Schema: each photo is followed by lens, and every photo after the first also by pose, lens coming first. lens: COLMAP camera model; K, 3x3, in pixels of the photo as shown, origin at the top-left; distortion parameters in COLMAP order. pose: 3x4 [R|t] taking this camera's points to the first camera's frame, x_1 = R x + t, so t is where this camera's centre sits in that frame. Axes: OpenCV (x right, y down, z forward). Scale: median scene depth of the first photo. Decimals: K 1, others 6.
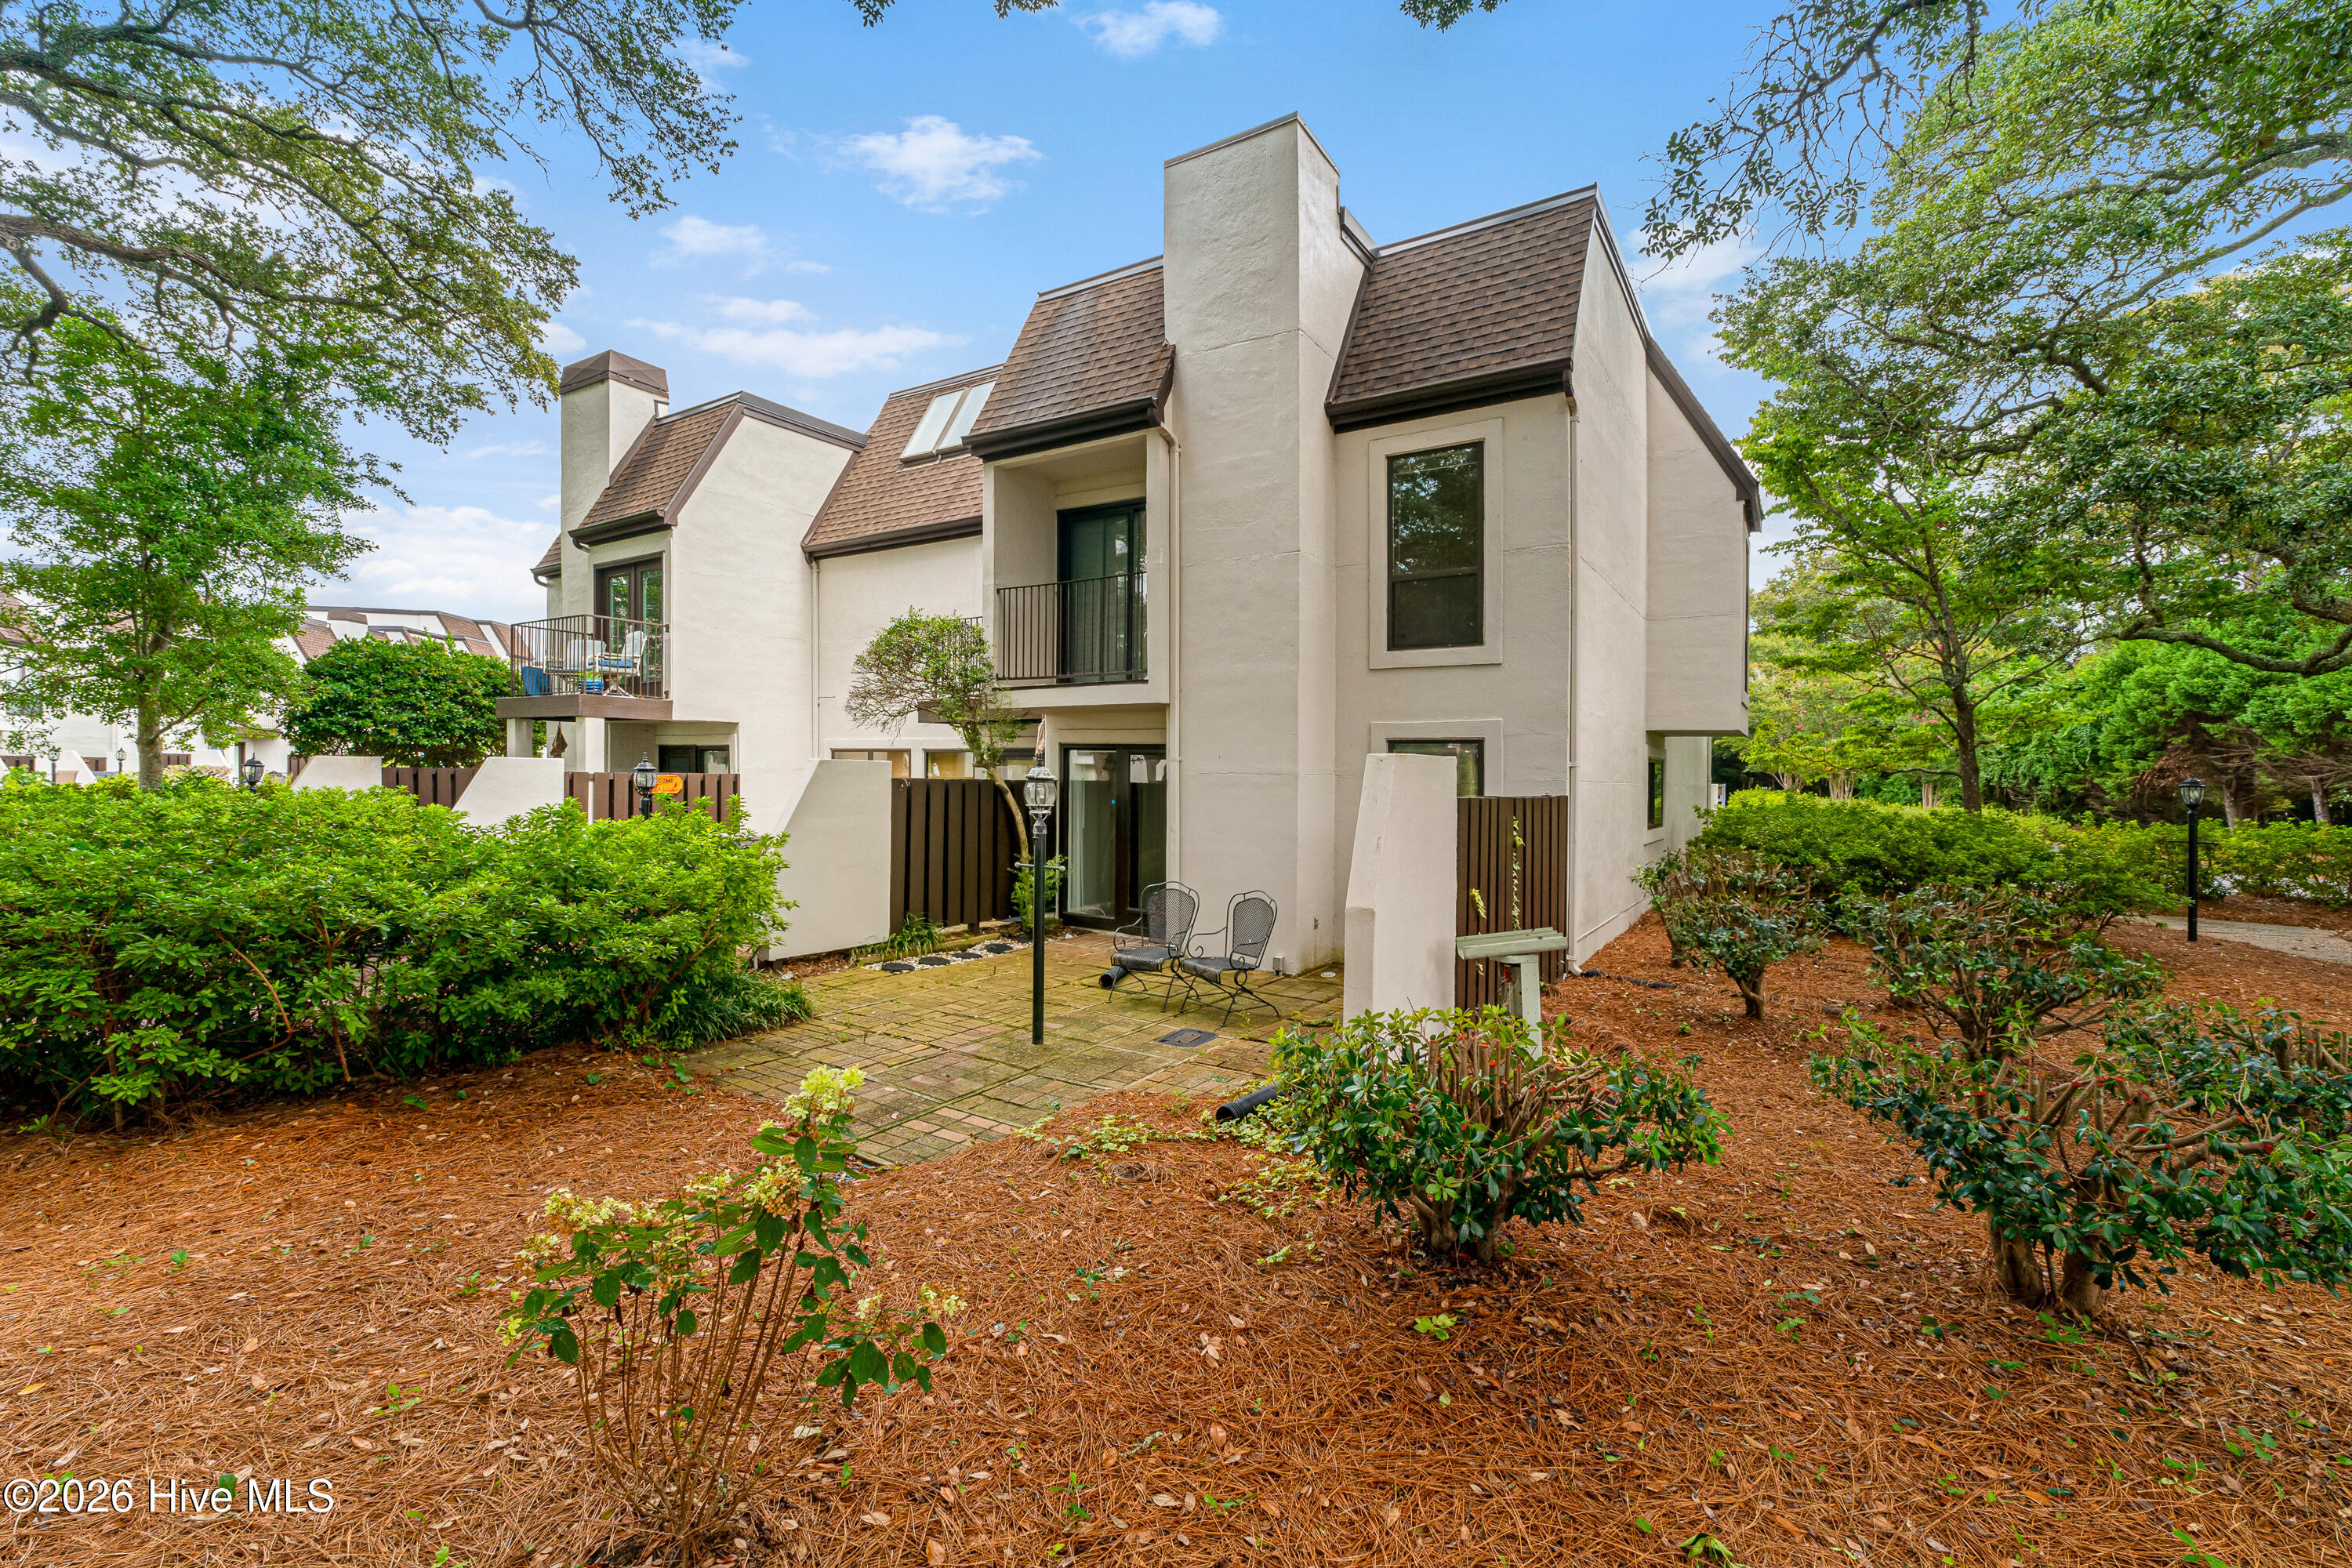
lens RADIAL K [[975.6, 0, 1176.1], [0, 975.6, 798.8], [0, 0, 1]] dist [-0.001799, 0.000182]
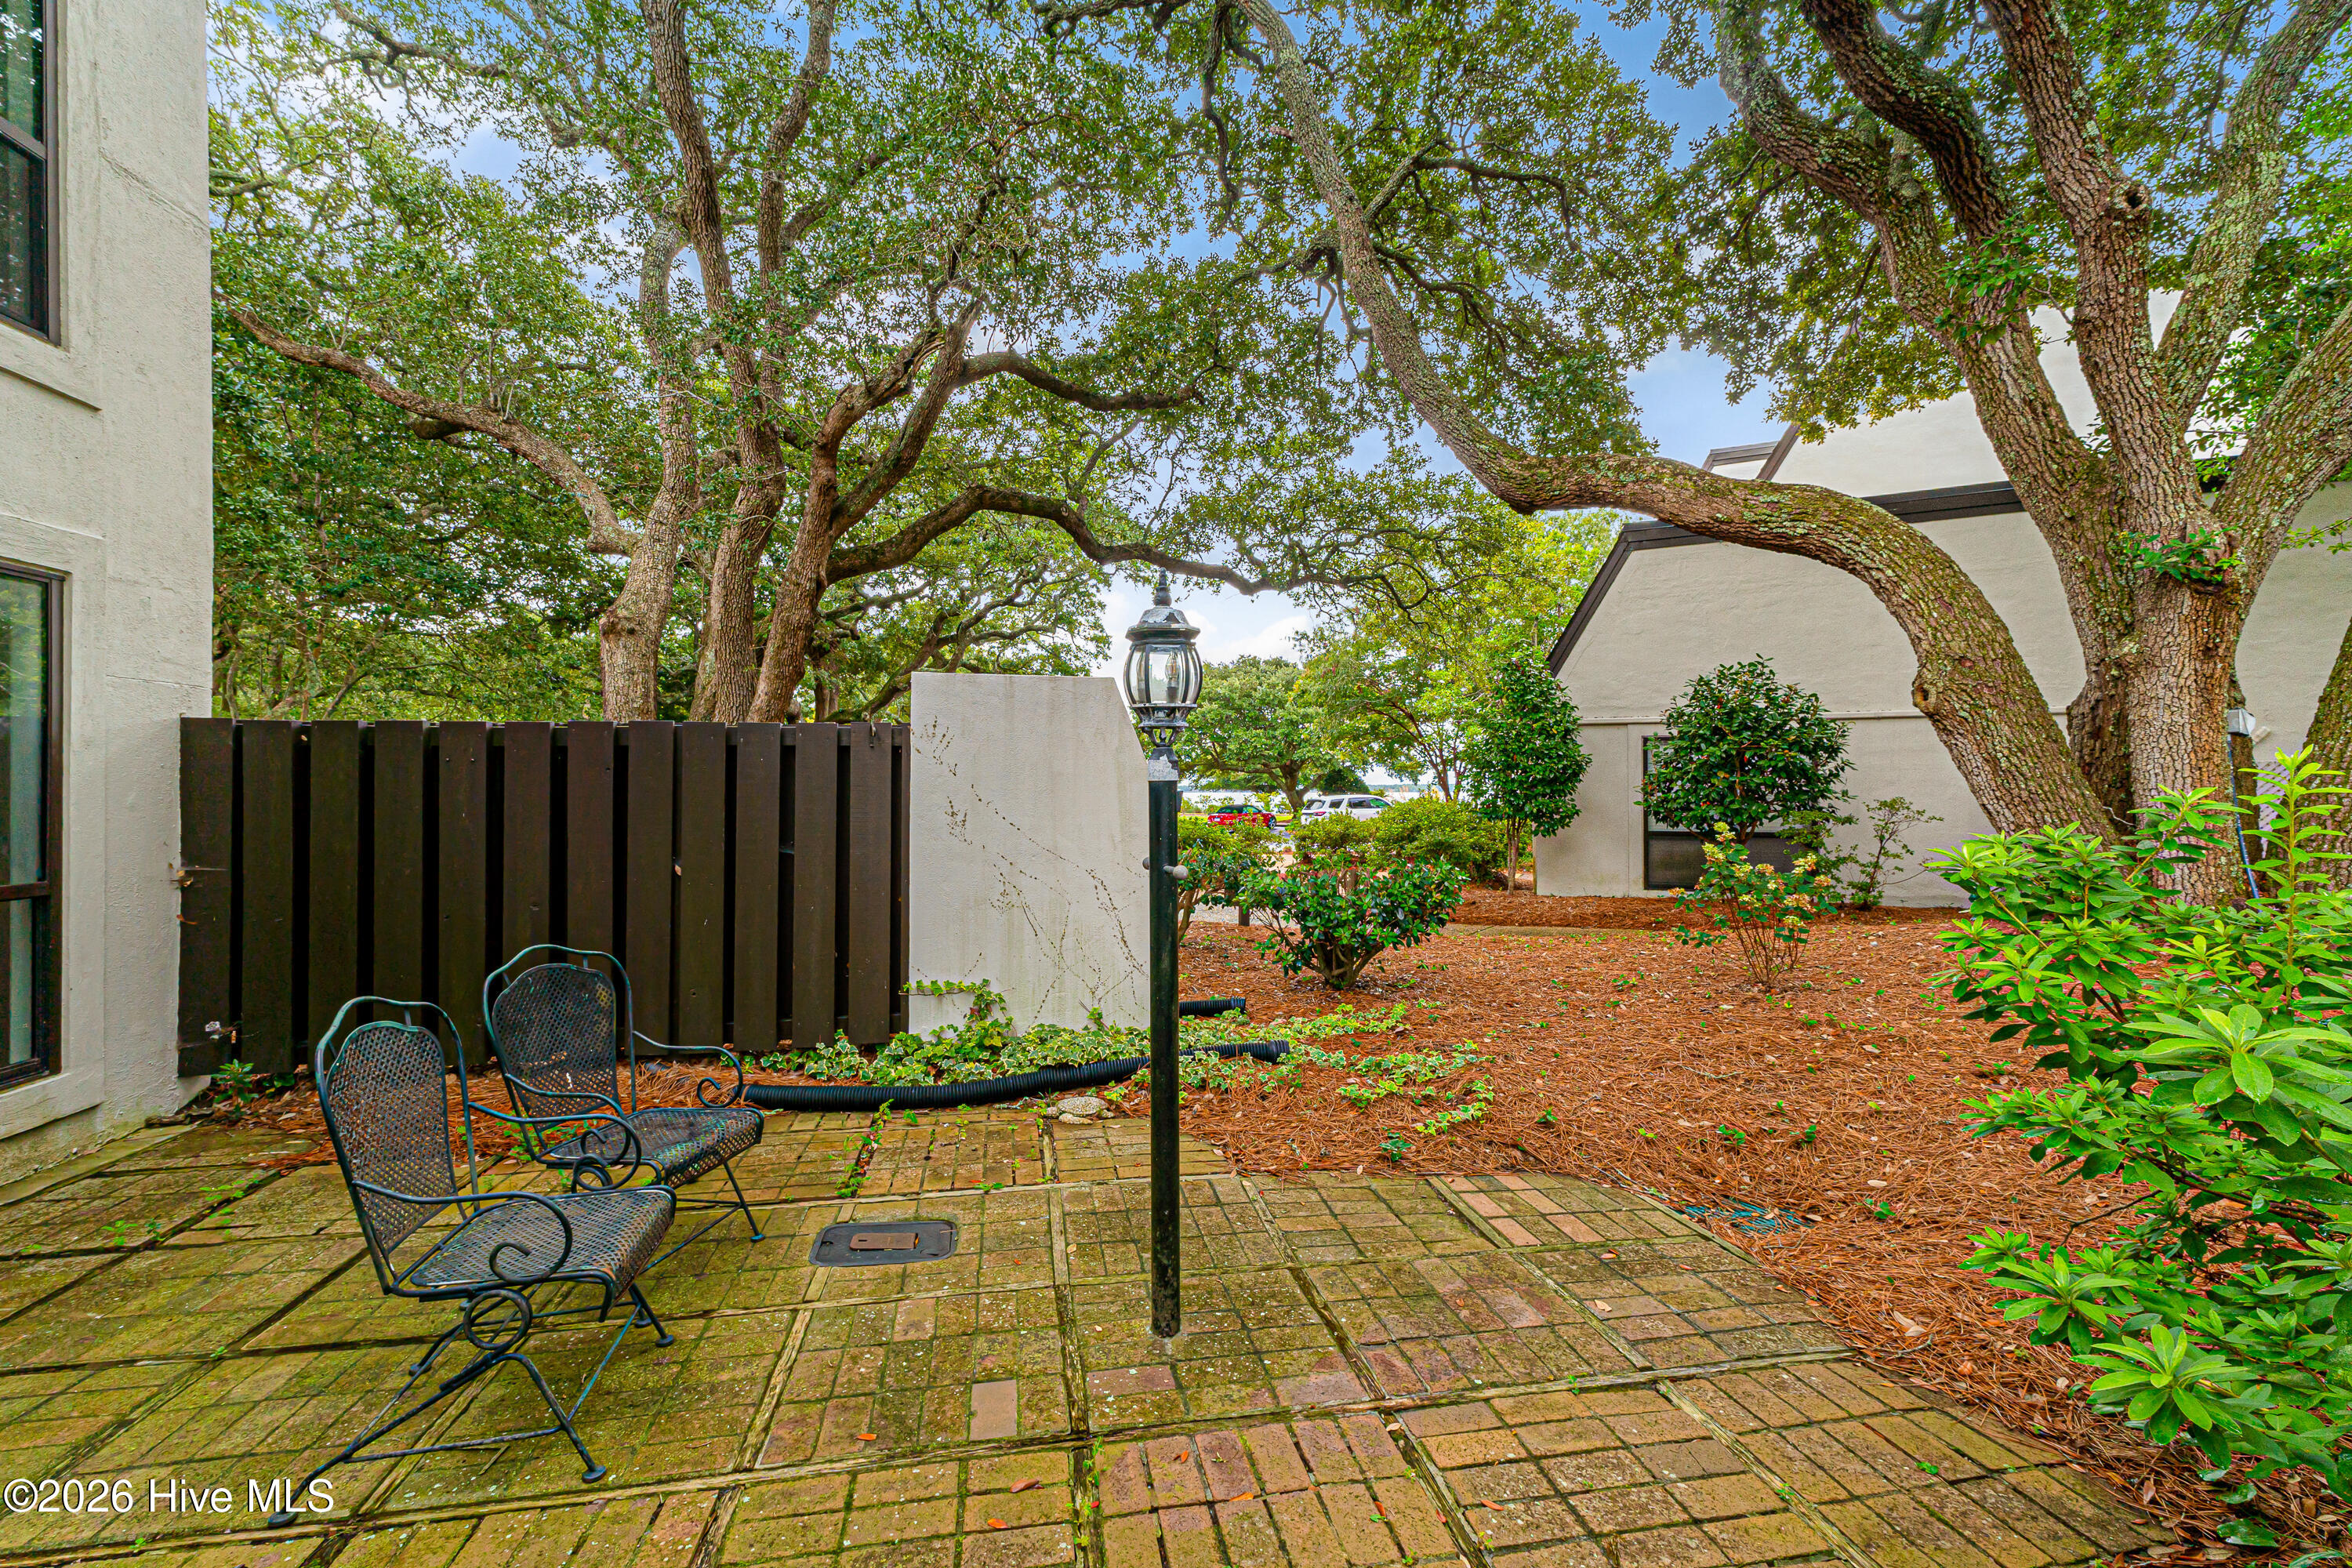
lens RADIAL K [[989.9, 0, 1174.3], [0, 989.9, 791.5], [0, 0, 1]] dist [0.008455, 0.000010]
pose [[-0.676636, -0.018167, 0.736094, -0.235788], [0.004411, 0.999578, 0.028724, 0.015550], [-0.736305, 0.022683, -0.676270, 0.690861]]
